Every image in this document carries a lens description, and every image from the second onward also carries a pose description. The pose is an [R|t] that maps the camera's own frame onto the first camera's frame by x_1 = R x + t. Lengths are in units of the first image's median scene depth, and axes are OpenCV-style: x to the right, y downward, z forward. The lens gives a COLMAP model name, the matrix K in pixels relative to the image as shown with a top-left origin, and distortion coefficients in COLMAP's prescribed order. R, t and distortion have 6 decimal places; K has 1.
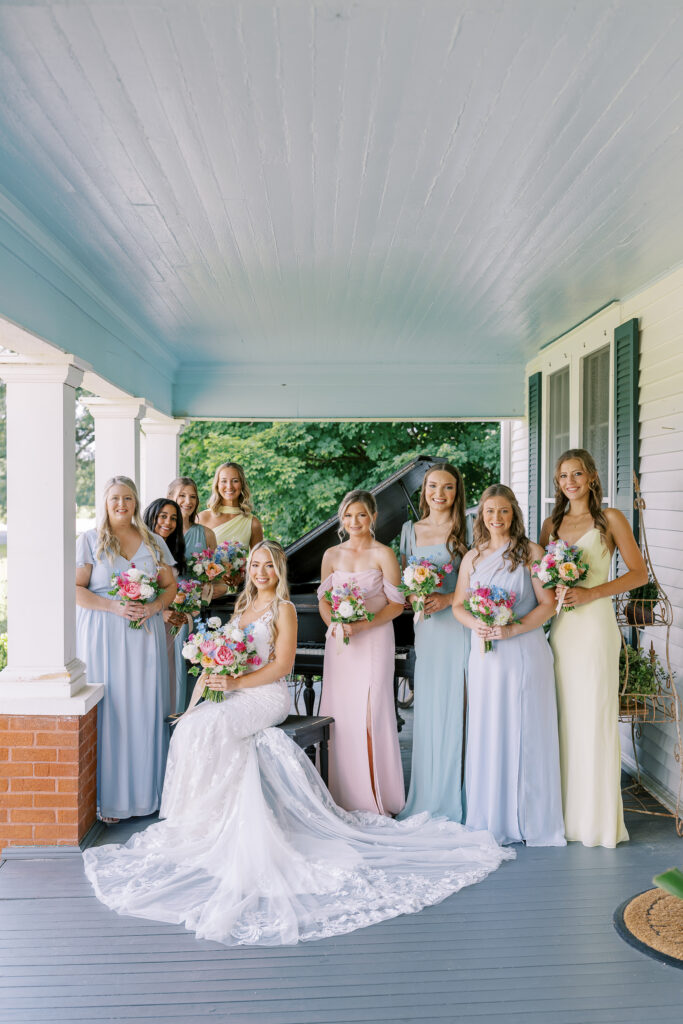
lens RADIAL K [[1177.1, 0, 341.5], [0, 1177.1, 512.0], [0, 0, 1]] dist [0.010558, -0.009861]
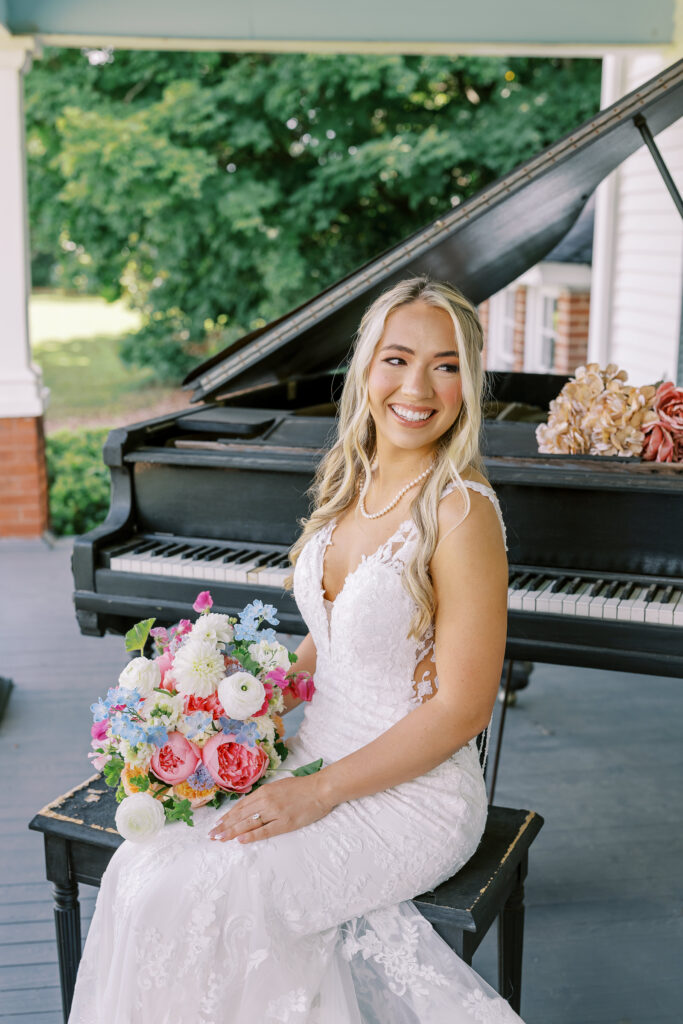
lens RADIAL K [[1177.1, 0, 341.5], [0, 1177.1, 512.0], [0, 0, 1]] dist [0.010558, -0.009861]
pose [[0.991998, -0.022501, 0.124232, -0.047418], [-0.004854, 0.976467, 0.215613, 0.009186], [-0.126160, -0.214491, 0.968544, 0.307426]]
